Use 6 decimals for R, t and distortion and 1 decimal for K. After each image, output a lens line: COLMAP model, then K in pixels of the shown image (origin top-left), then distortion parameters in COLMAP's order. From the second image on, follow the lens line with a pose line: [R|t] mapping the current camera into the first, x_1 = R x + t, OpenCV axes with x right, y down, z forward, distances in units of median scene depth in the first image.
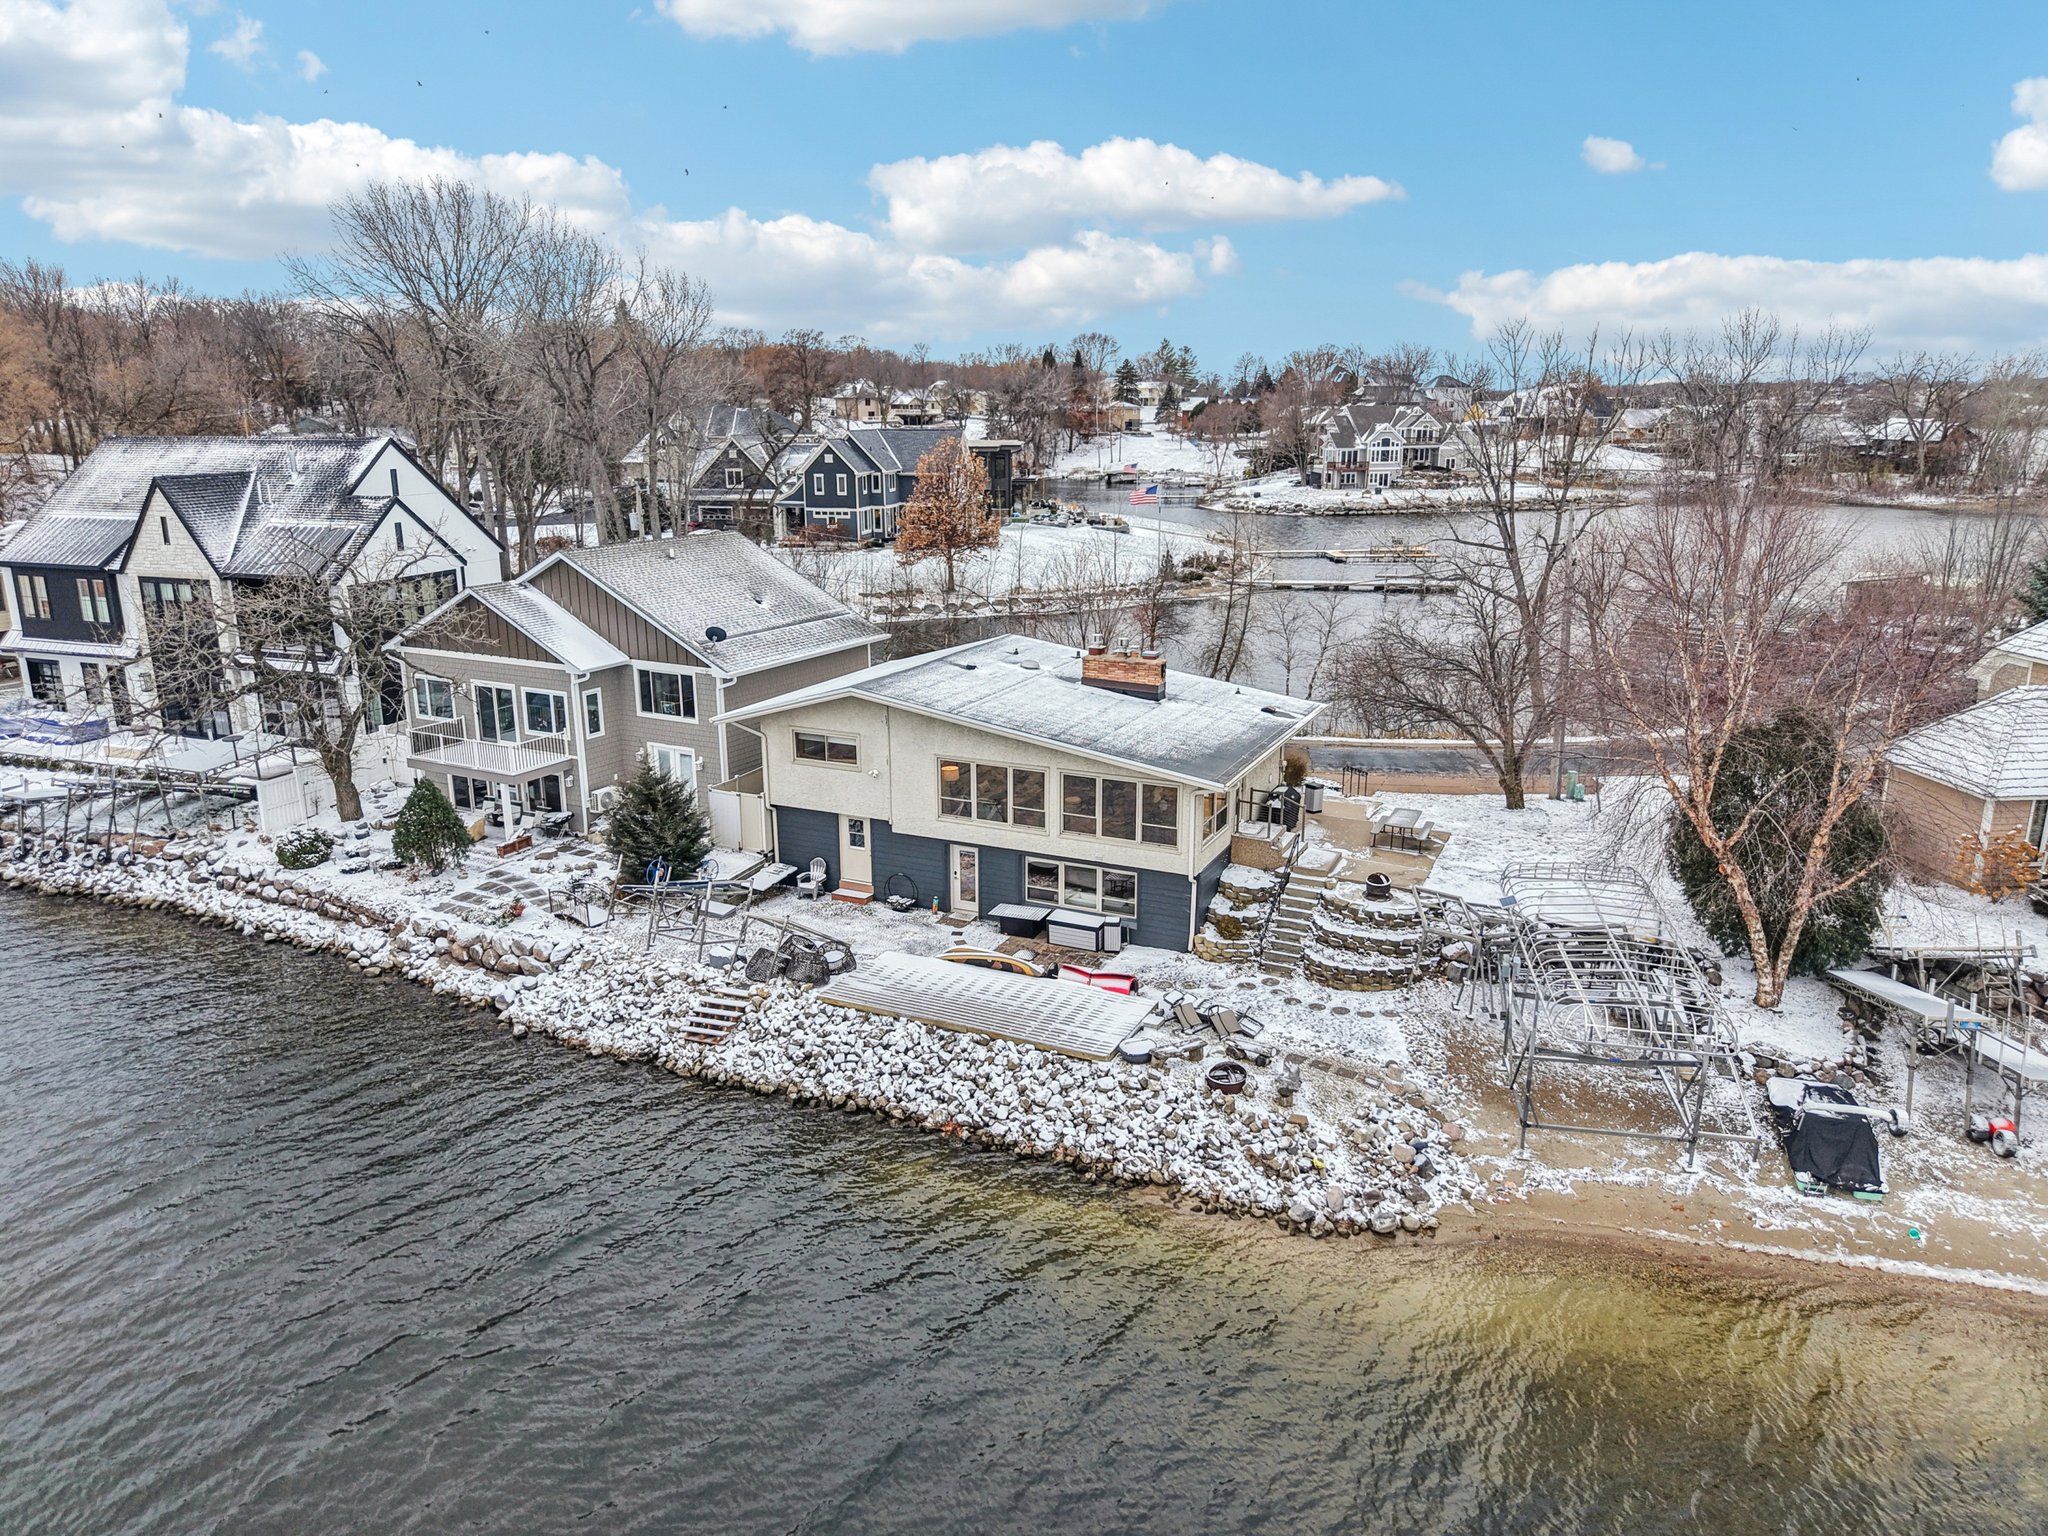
lens RADIAL K [[1380.4, 0, 1034.4], [0, 1380.4, 769.8], [0, 0, 1]] dist [0.001158, 0.000303]
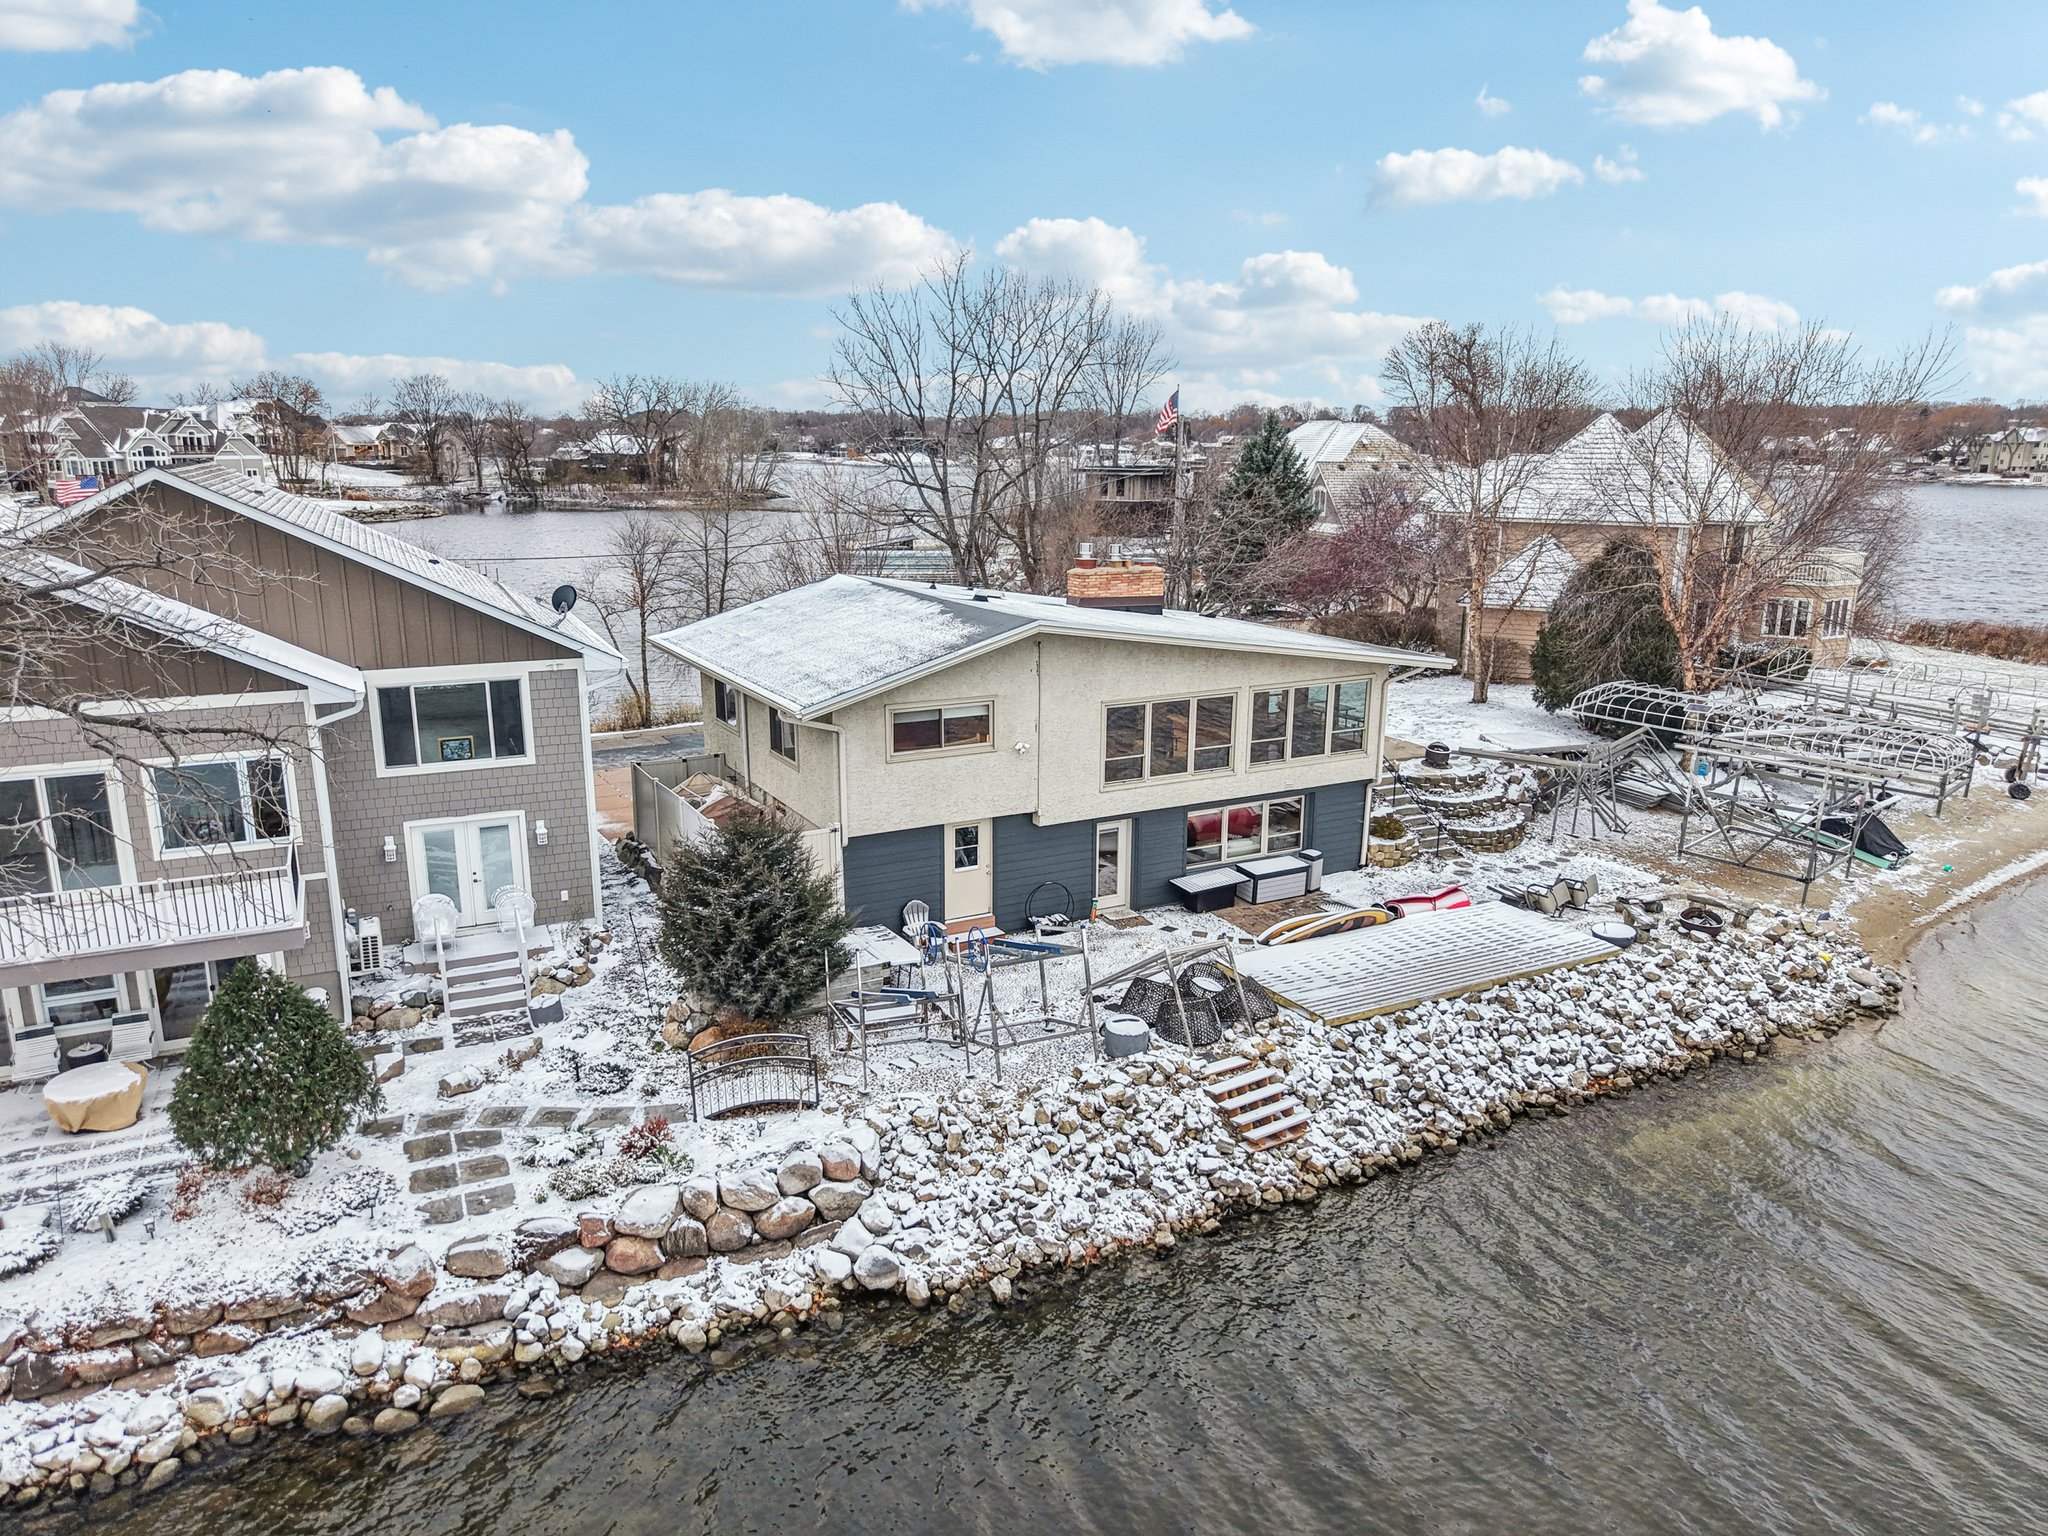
lens RADIAL K [[1388.1, 0, 1020.8], [0, 1388.1, 779.1], [0, 0, 1]] dist [0.008417, 0.000532]
pose [[0.594943, -0.190545, 0.780855, -0.716764], [0.200398, 0.975979, 0.085474, -0.044853], [-0.778385, 0.105630, 0.618837, 0.612644]]
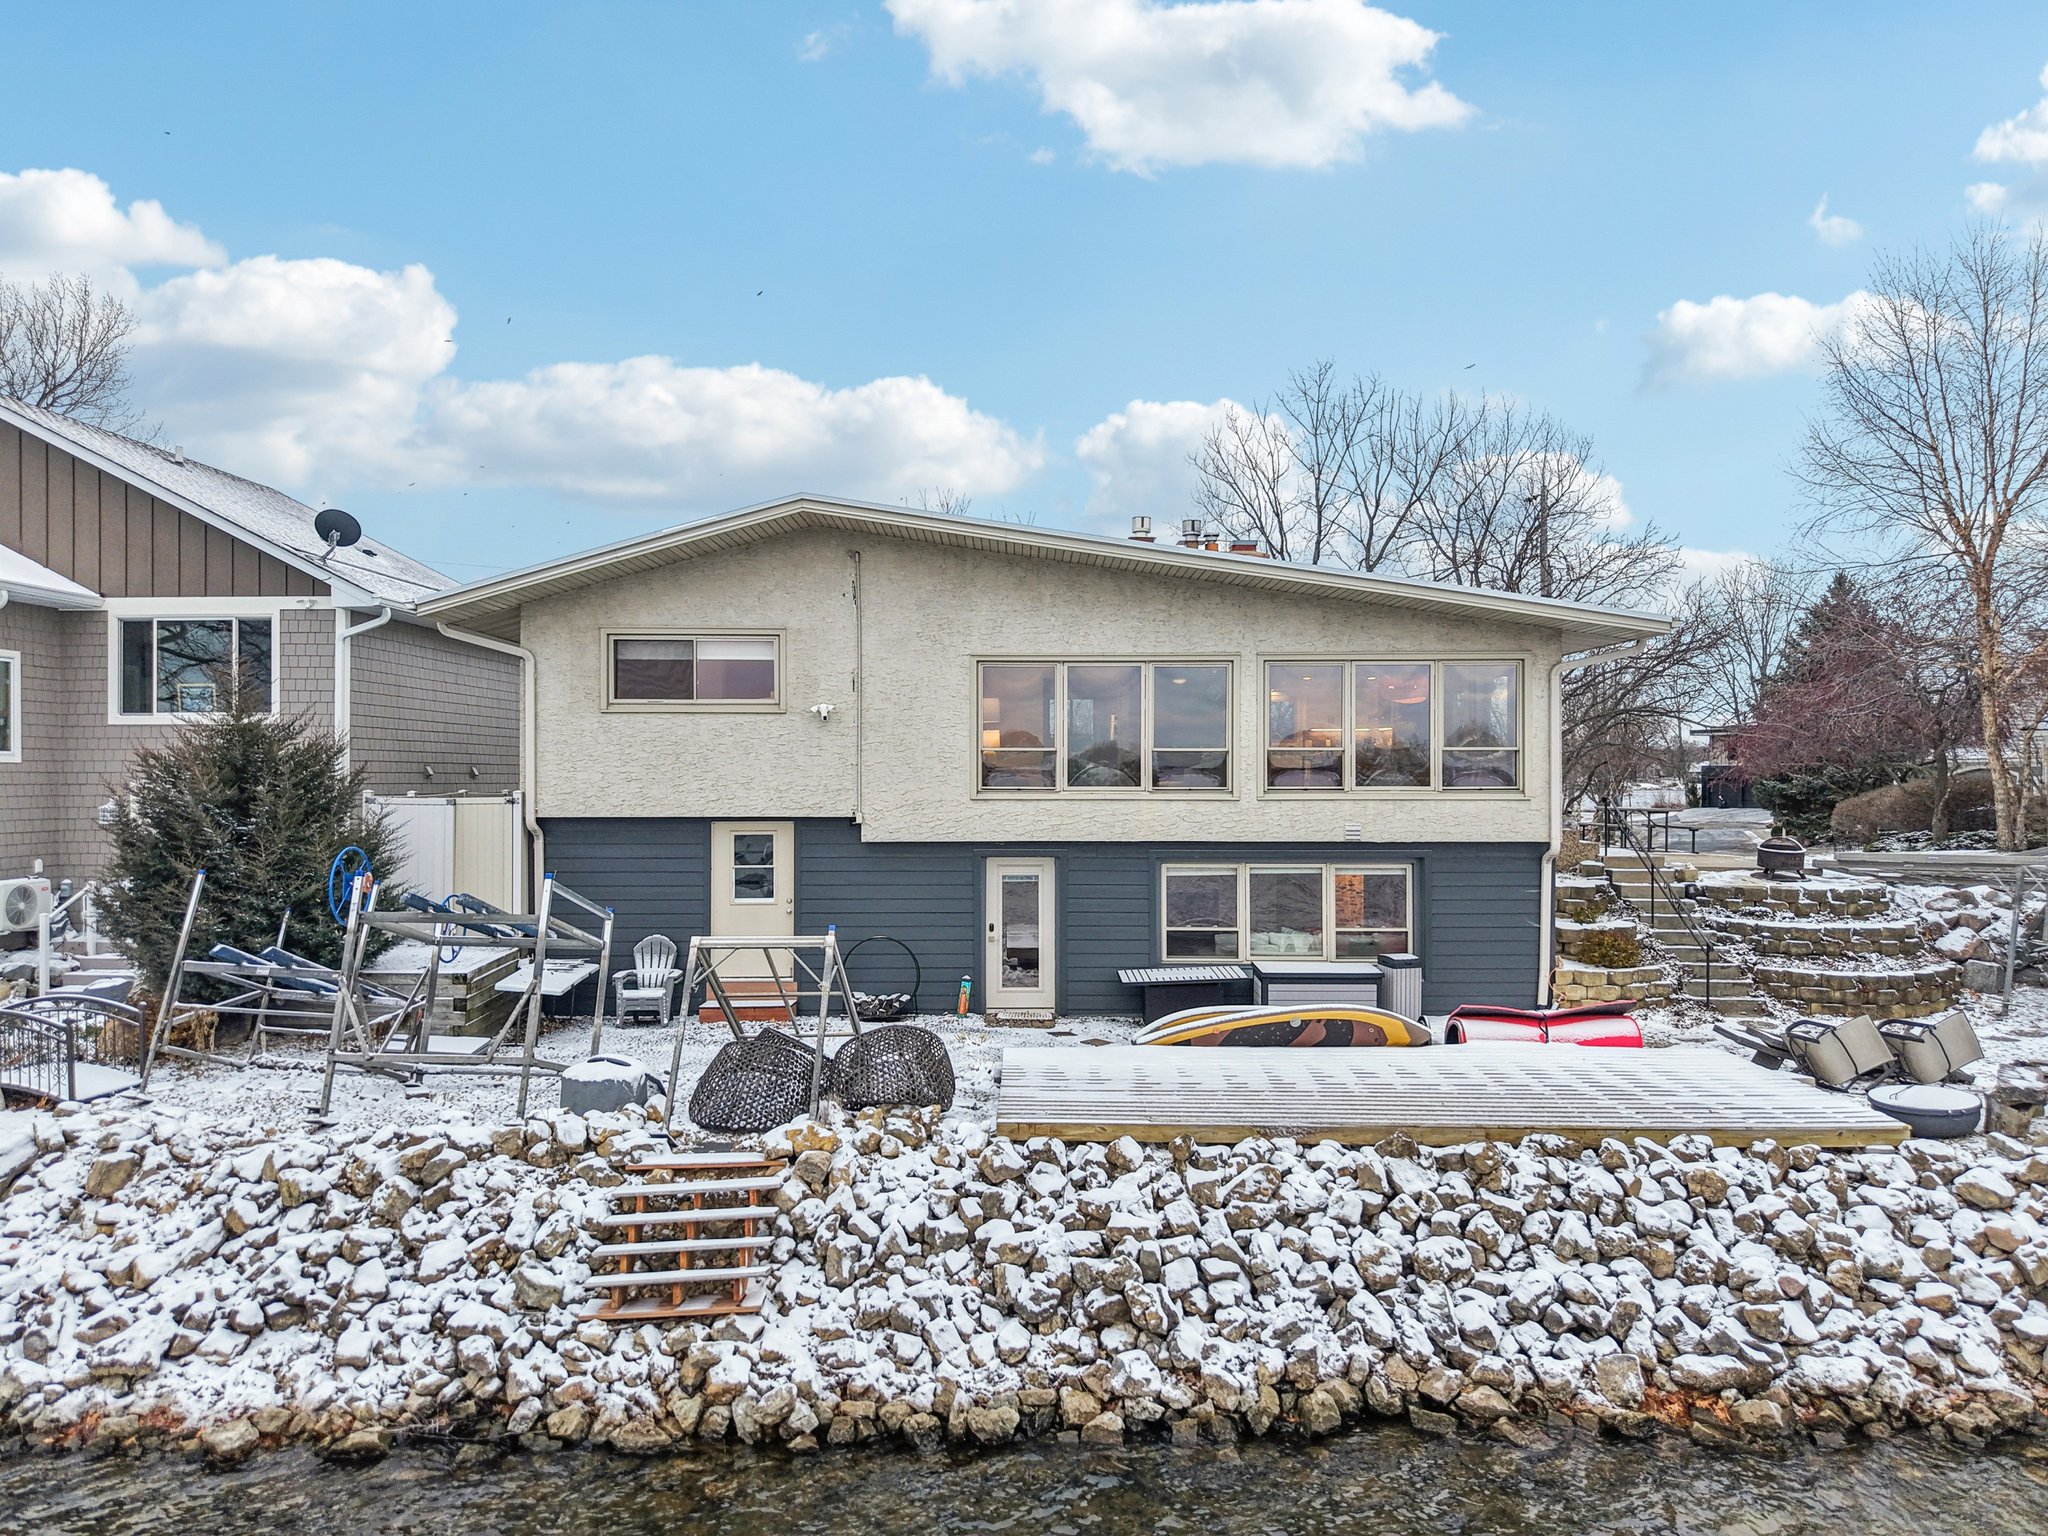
lens RADIAL K [[1388.1, 0, 1020.8], [0, 1388.1, 779.1], [0, 0, 1]] dist [0.008417, 0.000532]
pose [[0.905482, -0.000578, 0.424385, -0.270930], [0.108614, 0.967009, -0.230426, 0.147995], [-0.410251, 0.254741, 0.875672, 0.621900]]
